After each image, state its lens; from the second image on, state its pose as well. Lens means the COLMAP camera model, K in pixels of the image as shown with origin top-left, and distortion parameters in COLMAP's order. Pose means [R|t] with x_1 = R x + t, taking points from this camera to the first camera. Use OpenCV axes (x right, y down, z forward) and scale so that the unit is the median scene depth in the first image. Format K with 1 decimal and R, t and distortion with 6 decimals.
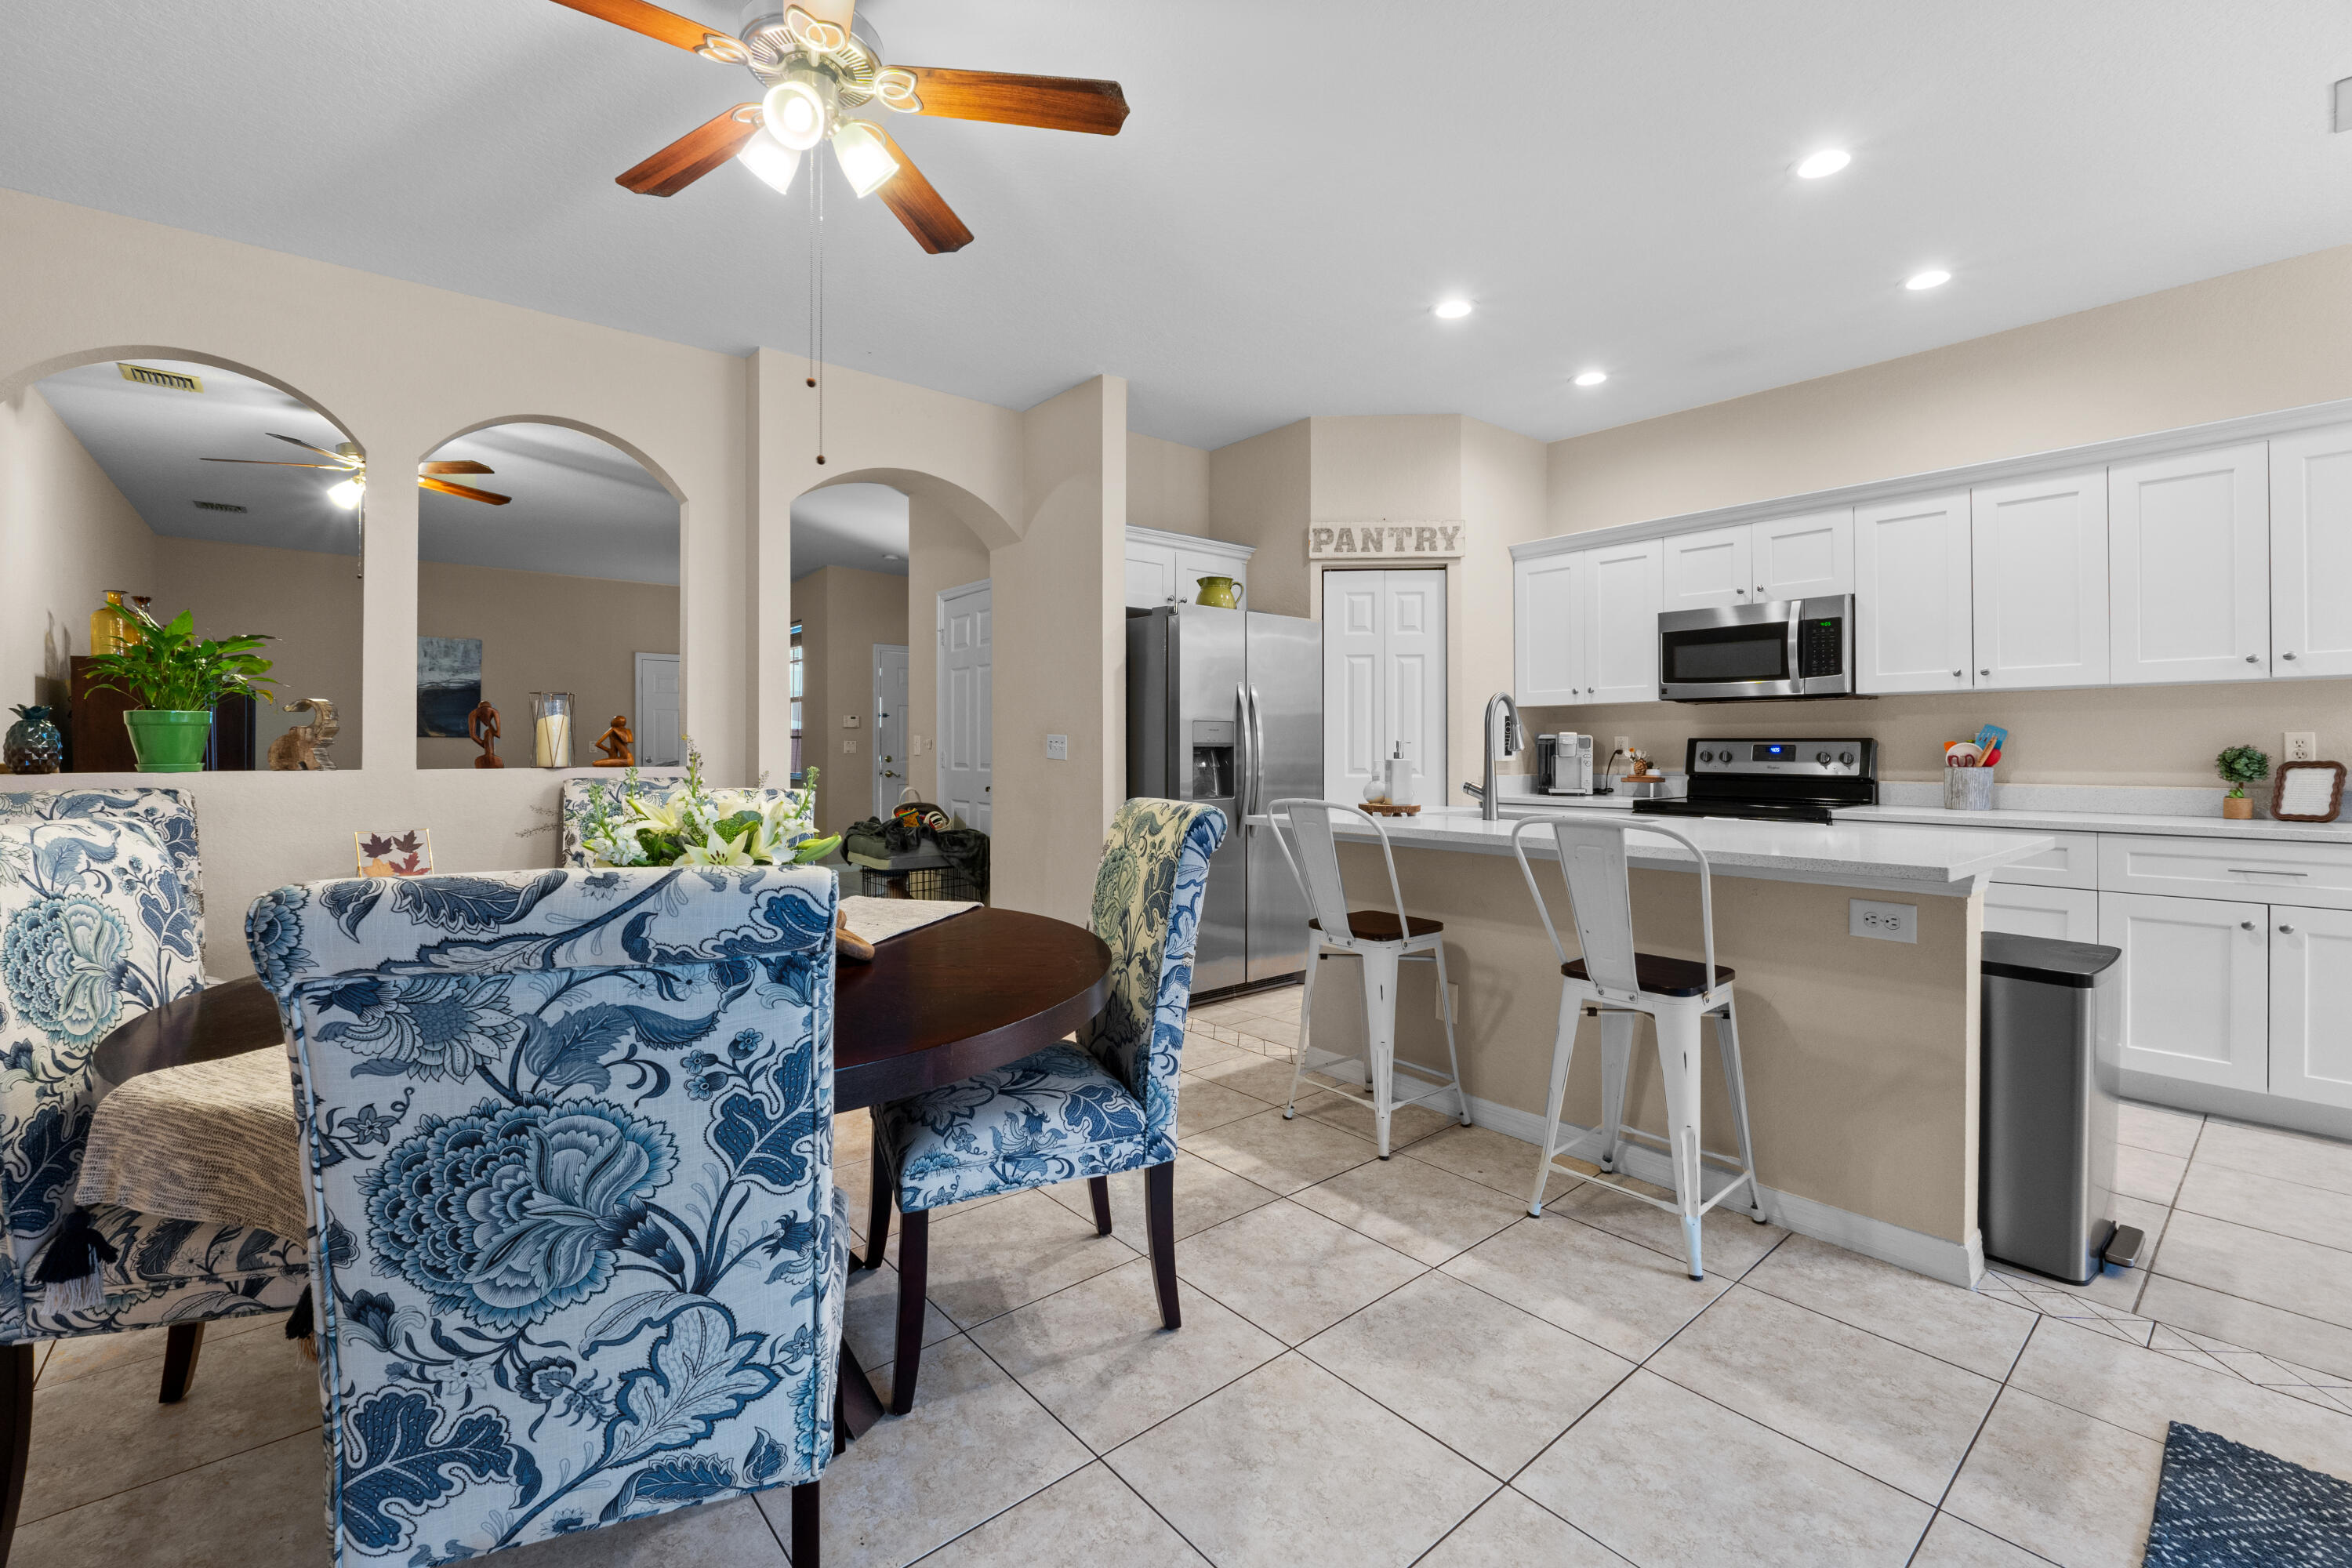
lens RADIAL K [[989.9, 0, 1182.0], [0, 989.9, 741.5], [0, 0, 1]] dist [-0.007059, 0.000001]
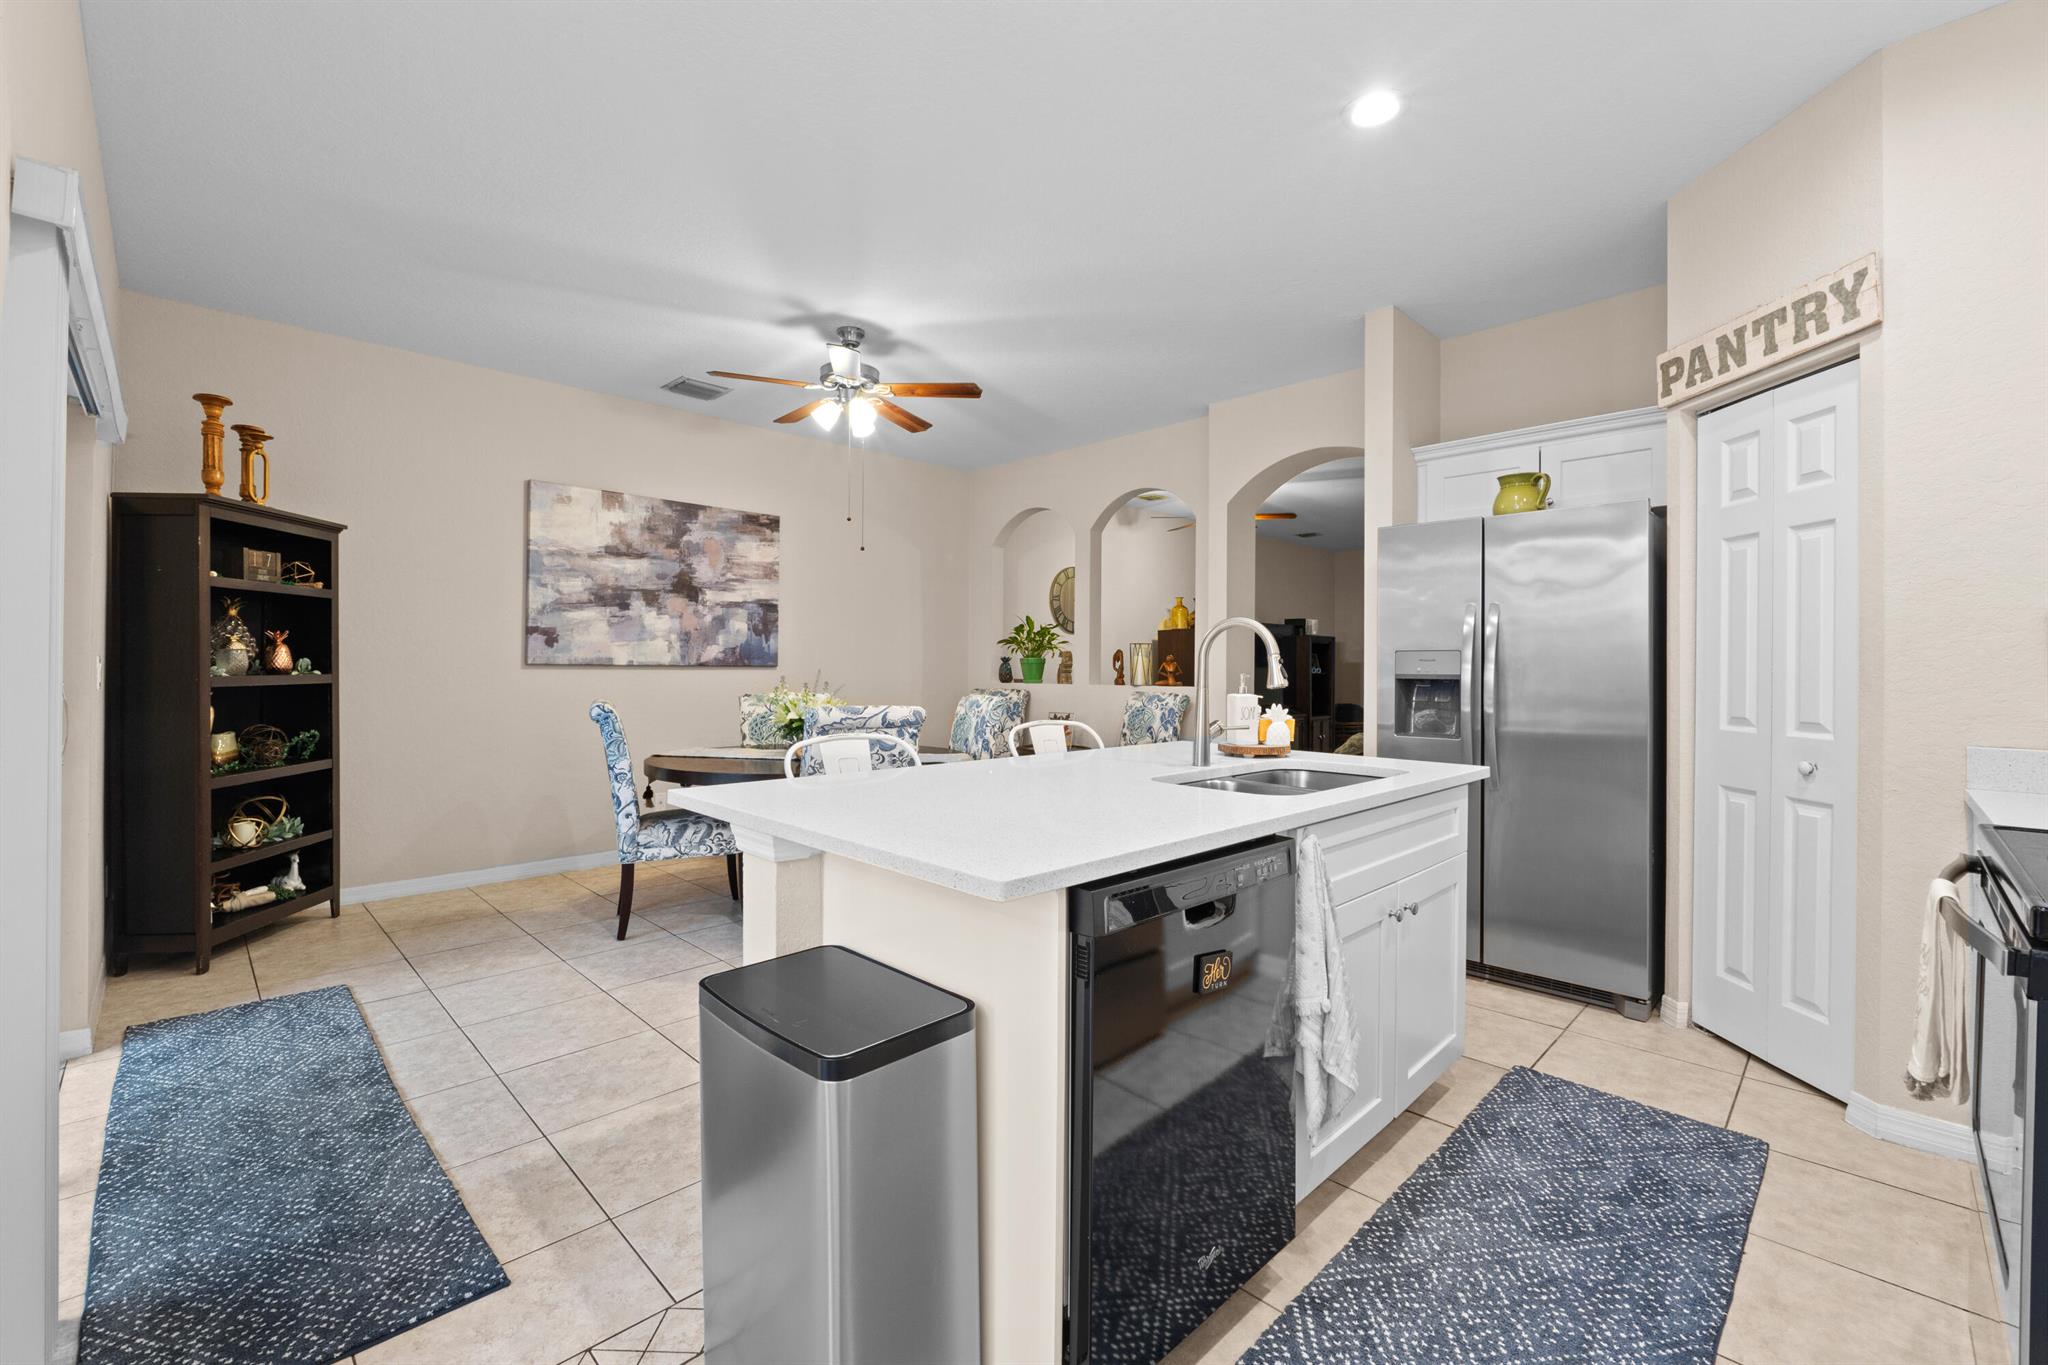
lens RADIAL K [[862.0, 0, 1021.1], [0, 862.0, 668.1], [0, 0, 1]] dist [-0.007059, 0.000001]
pose [[0.078788, 0.001273, -0.996891, 0.855699], [-0.000496, 0.999999, 0.001238, -0.006001], [0.996891, 0.000397, 0.078789, 0.632669]]
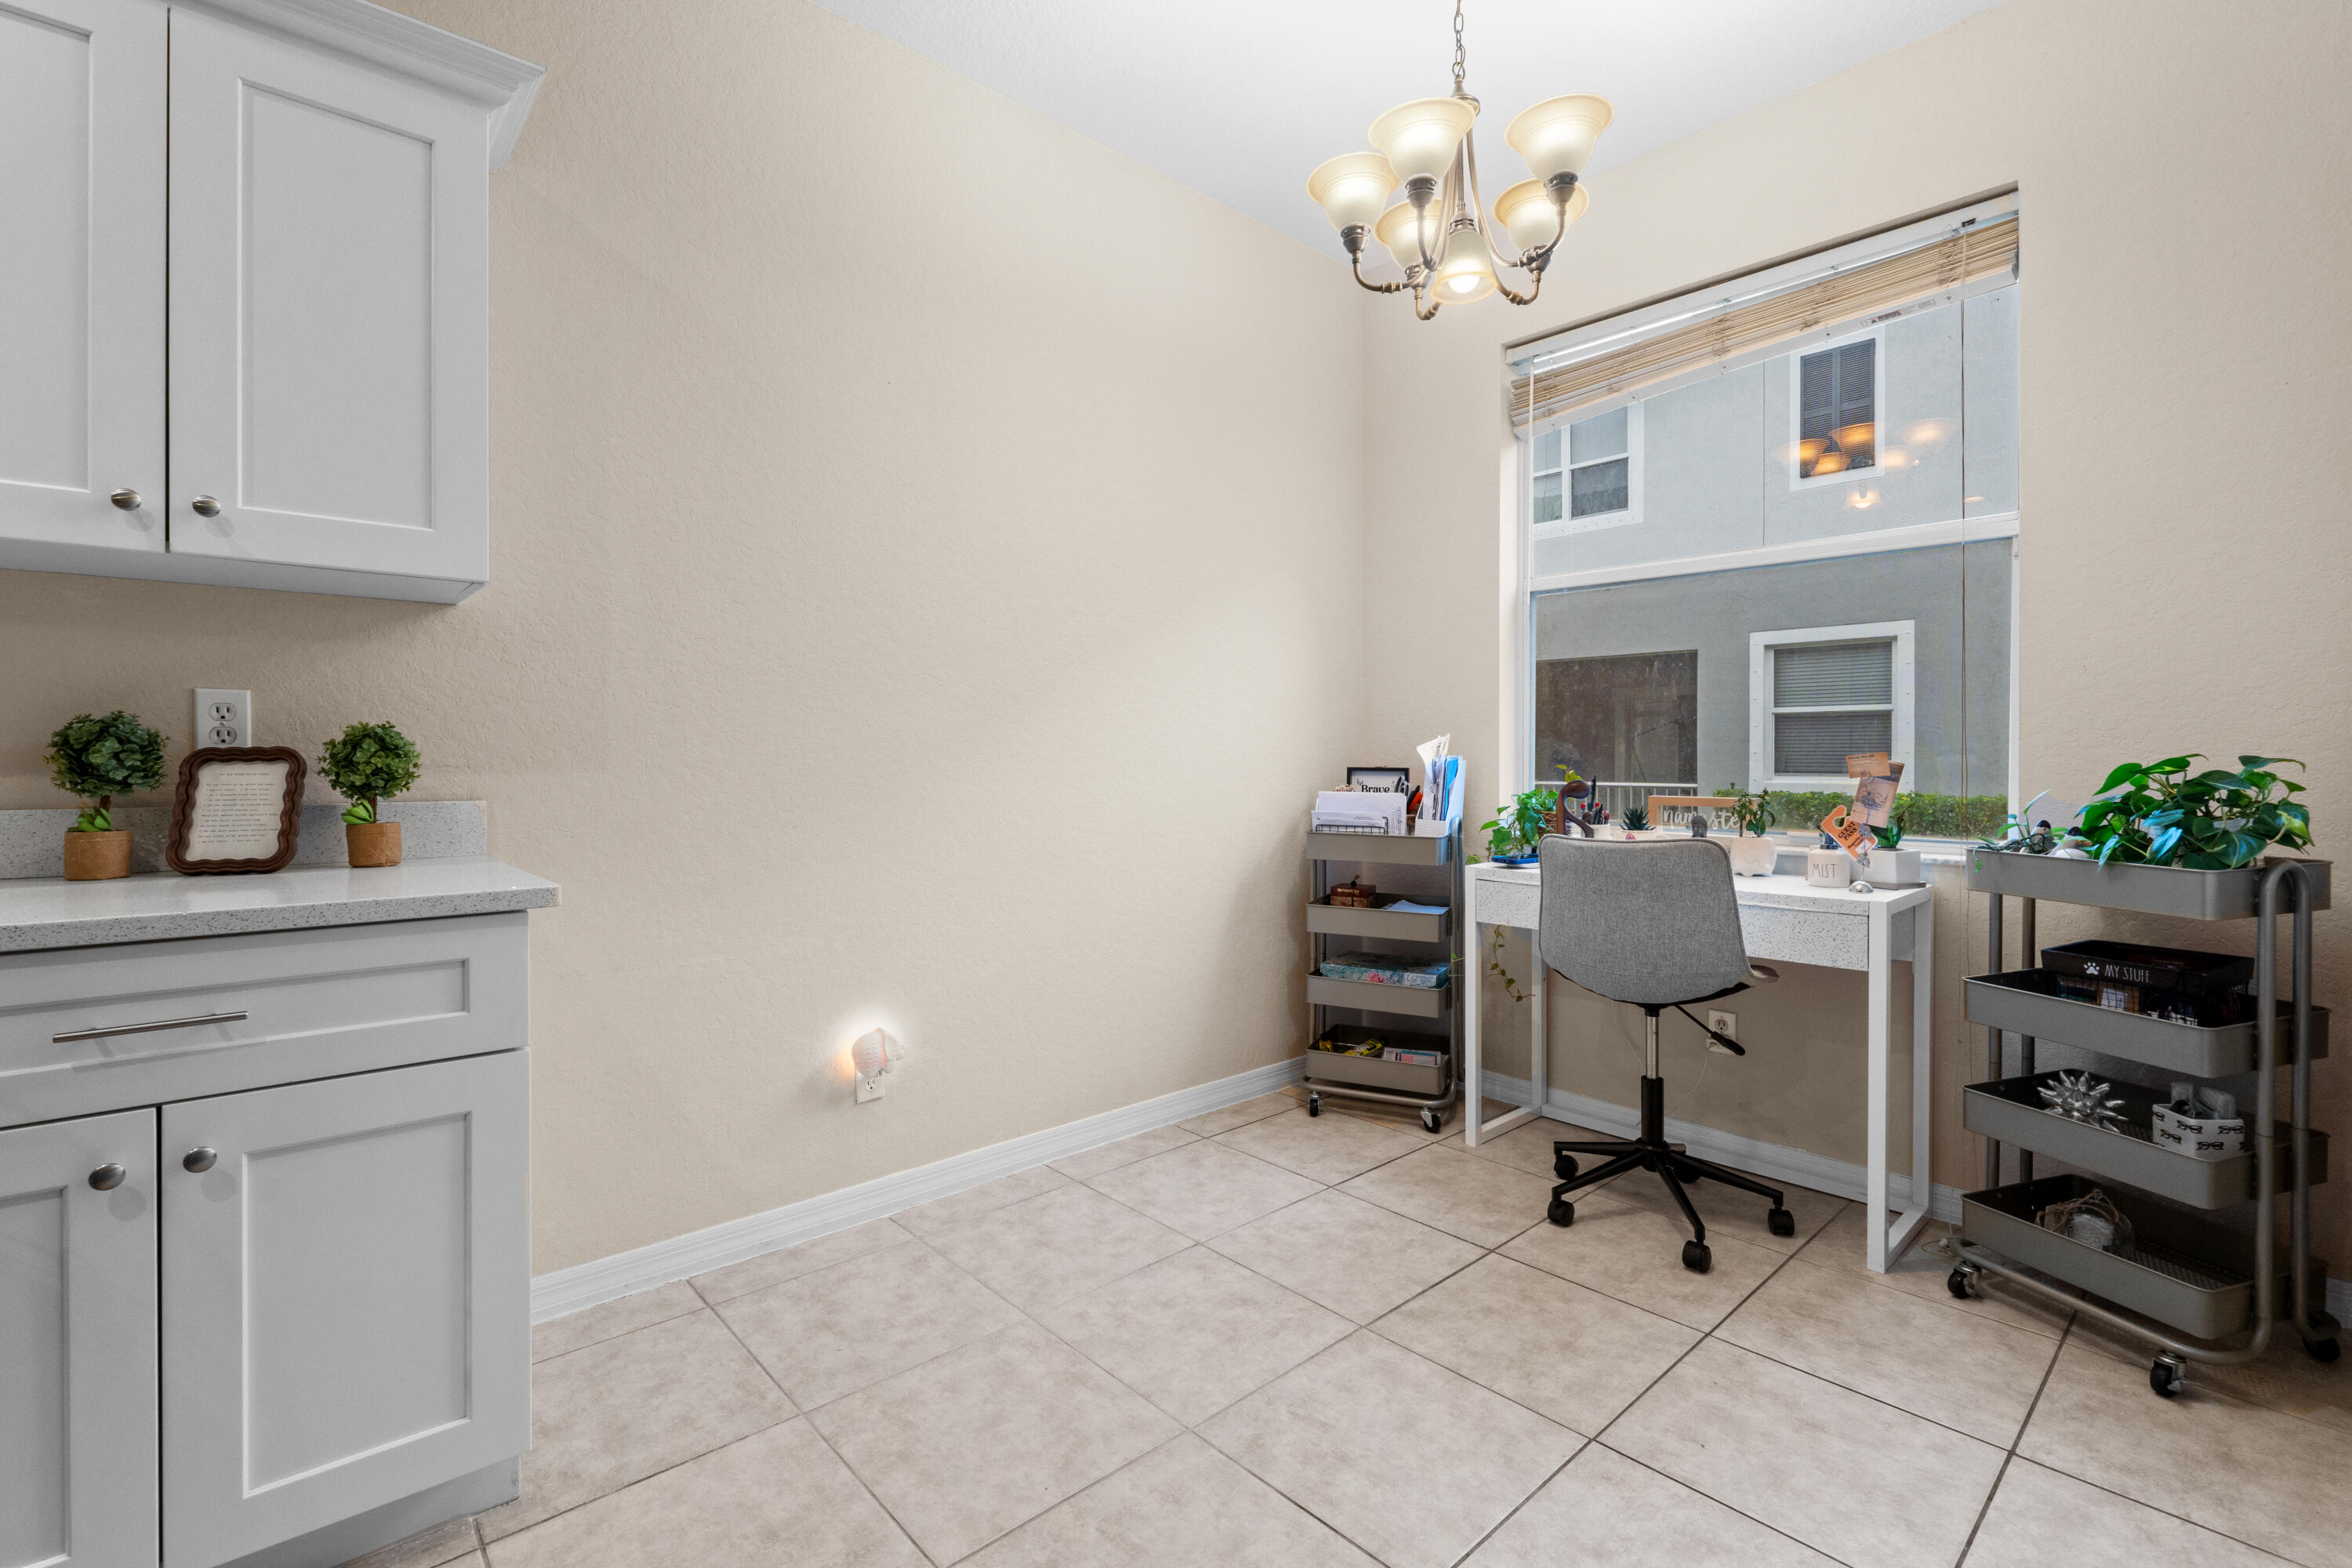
lens RADIAL K [[1055.3, 0, 1175.0], [0, 1055.3, 766.4], [0, 0, 1]] dist [-0.007634, -0.000156]
pose [[-0.023811, -0.005282, 0.999703, 0.500856], [-0.006574, 0.999965, 0.005127, 0.019181], [-0.999695, -0.006450, -0.023844, 0.445091]]
